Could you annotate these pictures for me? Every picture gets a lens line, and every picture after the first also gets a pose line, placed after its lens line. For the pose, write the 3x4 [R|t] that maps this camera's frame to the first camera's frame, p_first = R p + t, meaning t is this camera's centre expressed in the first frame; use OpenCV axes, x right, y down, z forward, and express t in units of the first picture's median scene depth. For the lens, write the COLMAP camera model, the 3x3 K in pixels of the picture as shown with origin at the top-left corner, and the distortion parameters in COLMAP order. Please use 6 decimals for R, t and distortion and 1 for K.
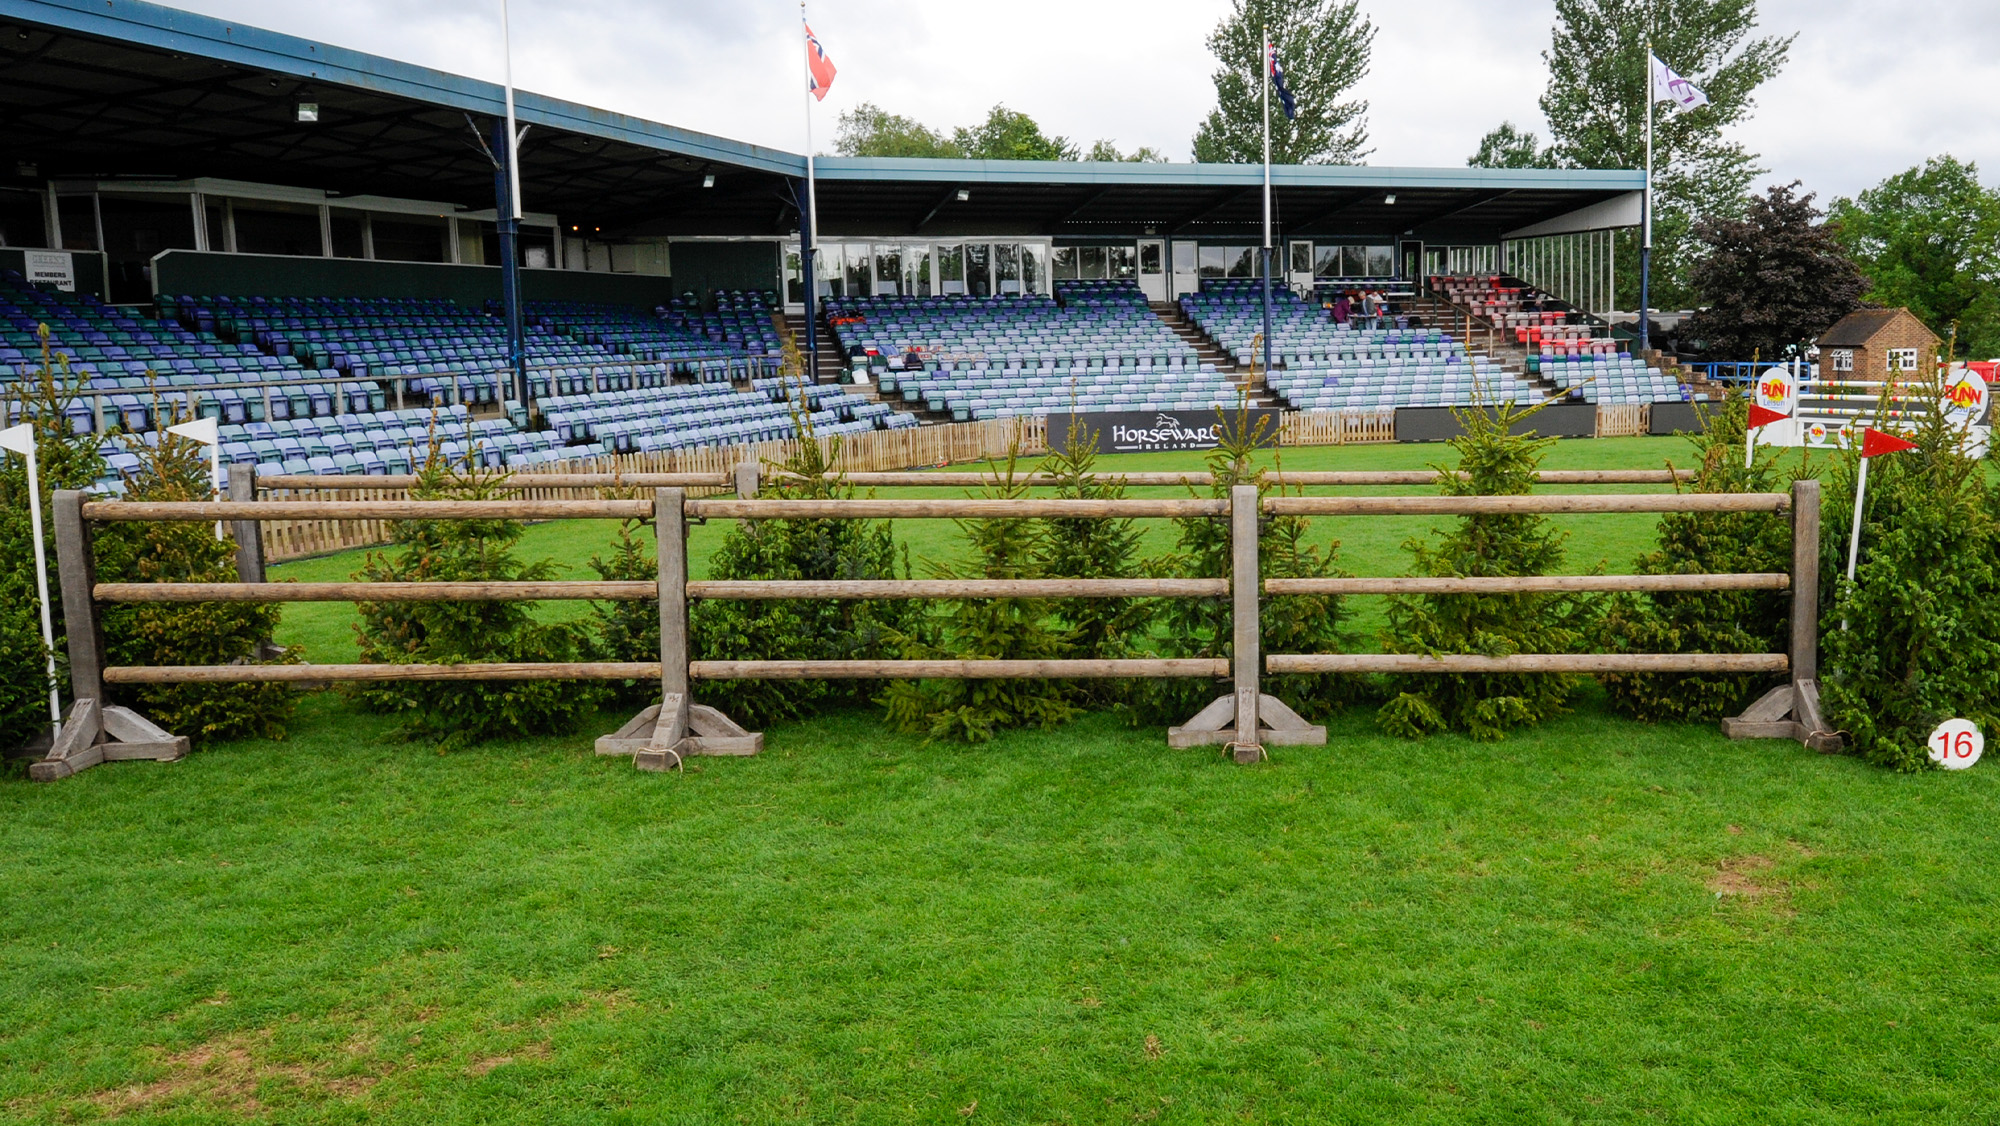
lens RADIAL K [[1427.1, 0, 1000.0], [0, 1427.1, 563.0], [0, 0, 1]] dist [-0.000293, -0.001240]
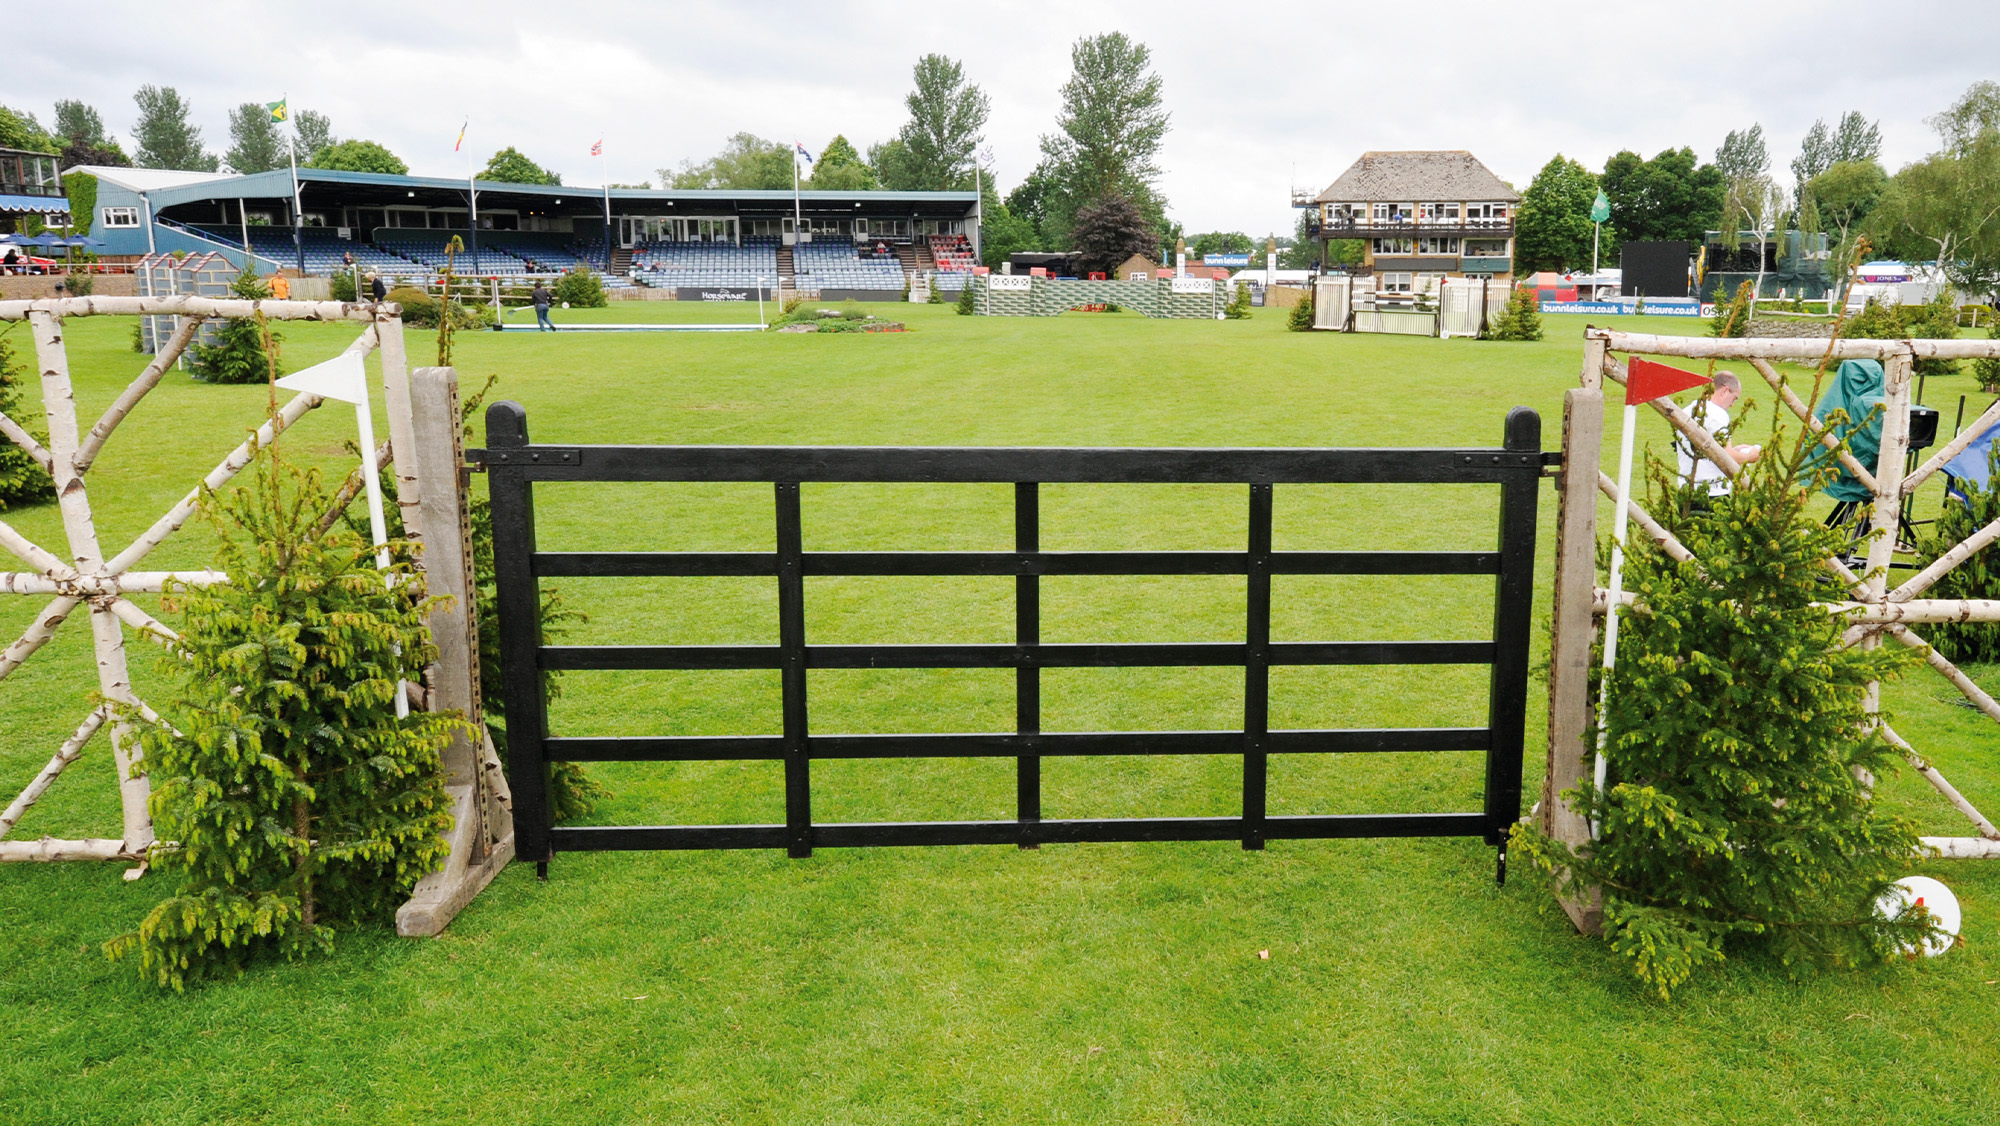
lens RADIAL K [[1357.5, 0, 1000.0], [0, 1357.5, 563.0], [0, 0, 1]] dist [0.001500, -0.002721]
pose [[0.993645, 0.040813, -0.104896, 0.838603], [-0.034531, 0.997539, 0.061026, 0.217737], [0.107129, -0.057016, 0.992609, -1.393123]]
